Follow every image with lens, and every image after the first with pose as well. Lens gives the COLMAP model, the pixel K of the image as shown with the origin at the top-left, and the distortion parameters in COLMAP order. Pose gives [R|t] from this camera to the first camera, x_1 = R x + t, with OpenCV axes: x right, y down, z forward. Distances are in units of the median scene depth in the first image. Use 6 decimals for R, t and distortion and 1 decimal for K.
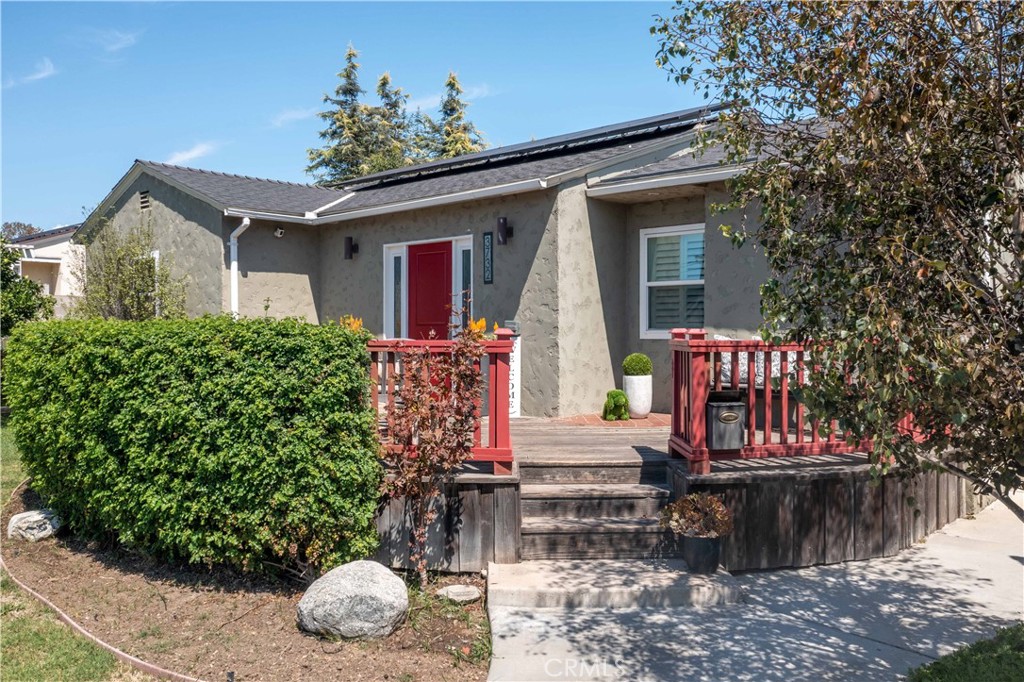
lens RADIAL K [[838.1, 0, 512.5], [0, 838.1, 320.5], [0, 0, 1]] dist [-0.007155, -0.001811]
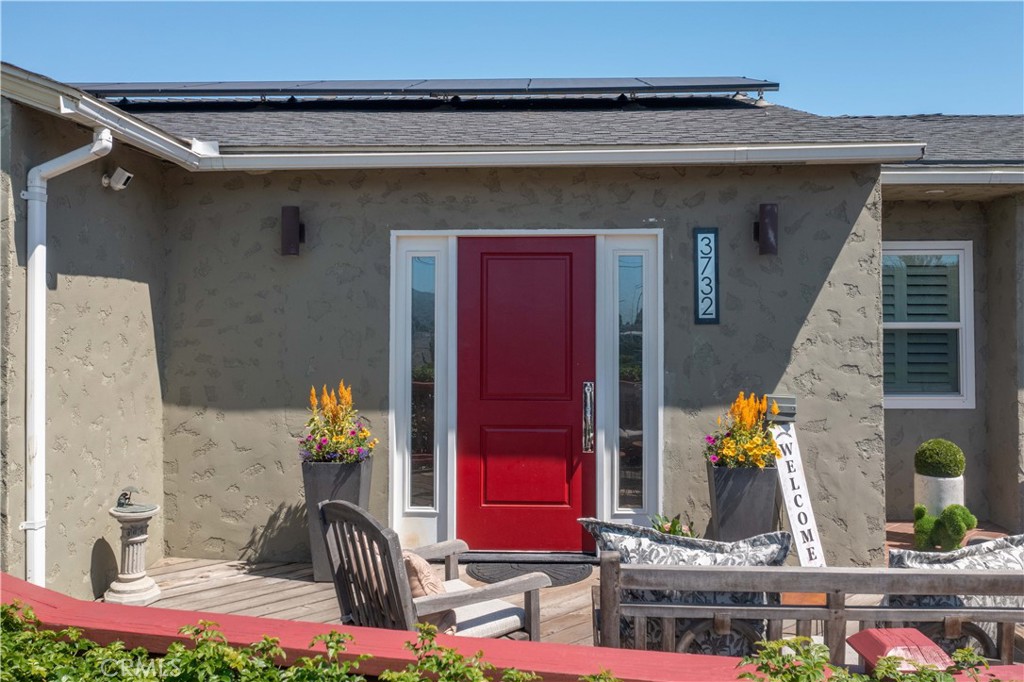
lens RADIAL K [[819.3, 0, 516.6], [0, 819.3, 304.7], [0, 0, 1]] dist [-0.003642, -0.001198]
pose [[0.751448, 0.016316, 0.659591, -0.717312], [-0.006235, 0.999825, -0.017629, -0.071201], [-0.659763, 0.009135, 0.751418, 1.057196]]
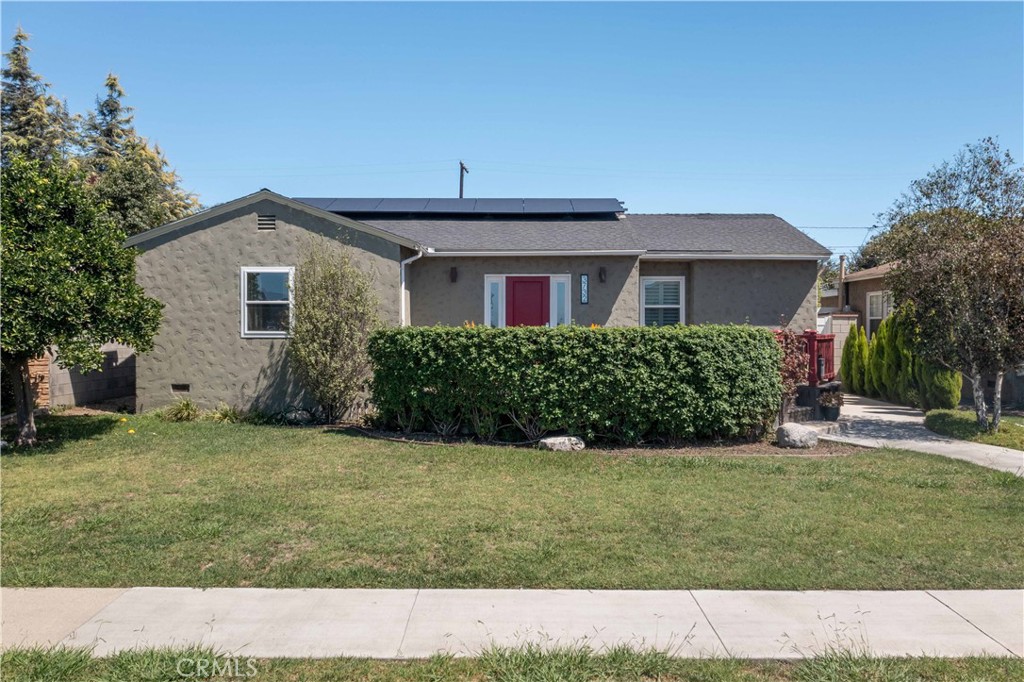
lens RADIAL K [[819.3, 0, 516.6], [0, 819.3, 304.7], [0, 0, 1]] dist [-0.003642, -0.001198]
pose [[0.722841, 0.020267, 0.690717, -1.978356], [-0.005982, 0.999716, -0.023073, -0.005024], [-0.690989, 0.012546, 0.722757, -0.175214]]
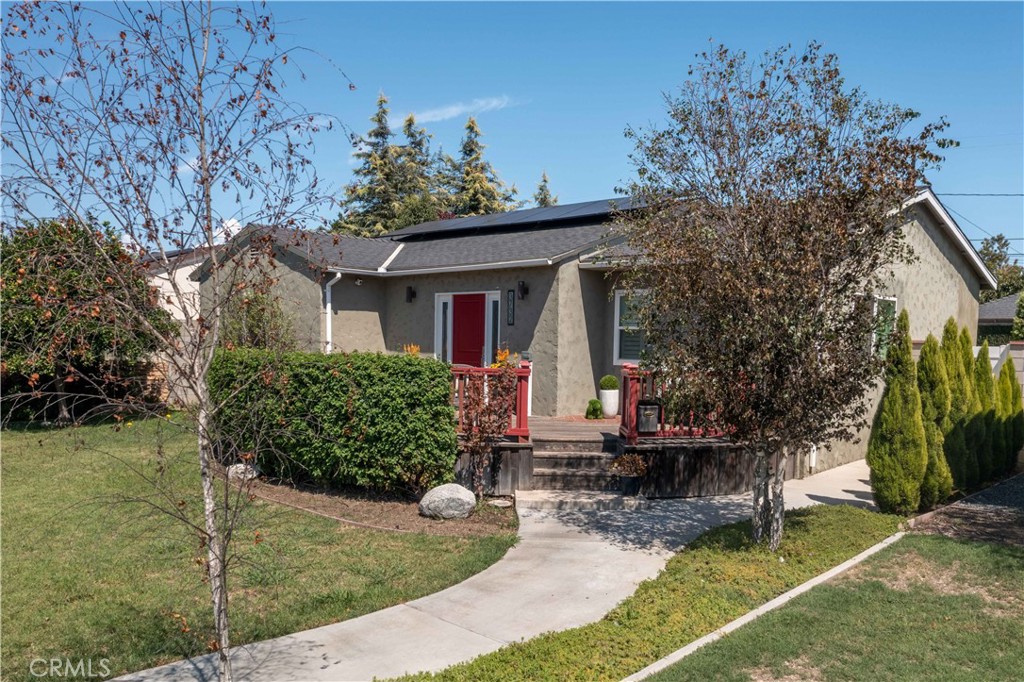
lens RADIAL K [[856.7, 0, 512.0], [0, 856.7, 341.0], [0, 0, 1]] dist [0.001632, -0.000012]
pose [[0.999806, 0.018793, -0.005918, -0.026714], [-0.018724, 0.999760, 0.011381, -0.051543], [0.006130, -0.011268, 0.999918, -0.764412]]
